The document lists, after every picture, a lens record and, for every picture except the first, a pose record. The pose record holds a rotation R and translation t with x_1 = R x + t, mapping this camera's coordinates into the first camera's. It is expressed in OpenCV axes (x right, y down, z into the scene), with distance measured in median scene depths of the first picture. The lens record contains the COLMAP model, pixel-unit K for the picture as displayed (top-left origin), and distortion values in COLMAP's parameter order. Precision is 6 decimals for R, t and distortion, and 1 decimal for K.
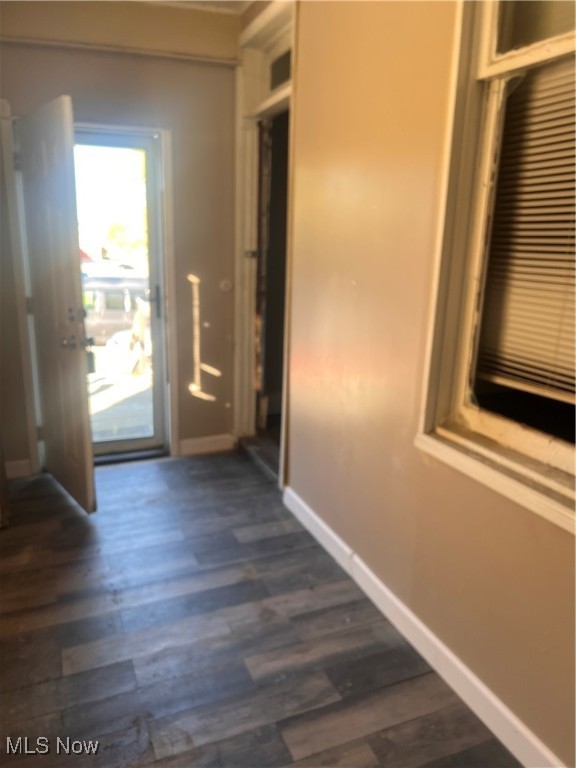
lens RADIAL K [[580.1, 0, 286.8], [0, 580.1, 383.3], [0, 0, 1]] dist [0.046930, -0.029500]
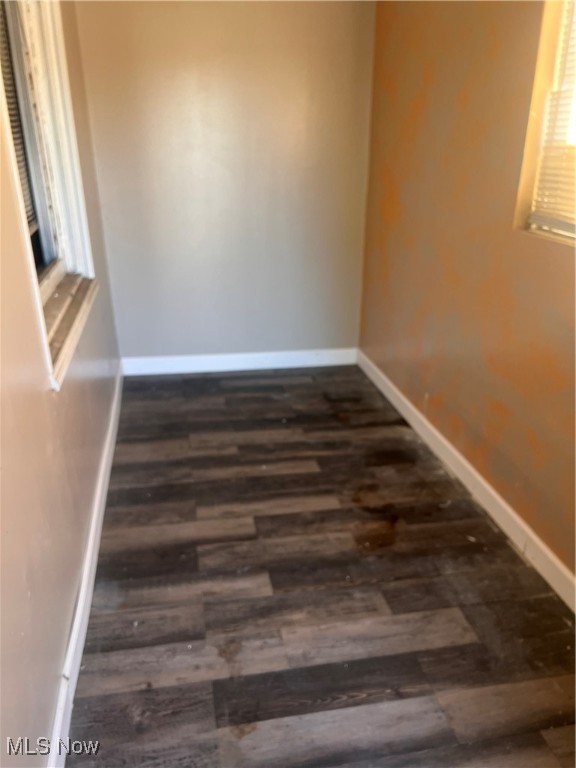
lens RADIAL K [[580.1, 0, 287.7], [0, 580.1, 383.3], [0, 0, 1]] dist [0.046930, -0.029500]
pose [[-0.979870, -0.095119, 0.175521, -0.226495], [0.032526, 0.791385, 0.610452, -0.368804], [-0.196970, 0.603873, -0.772360, 1.490979]]
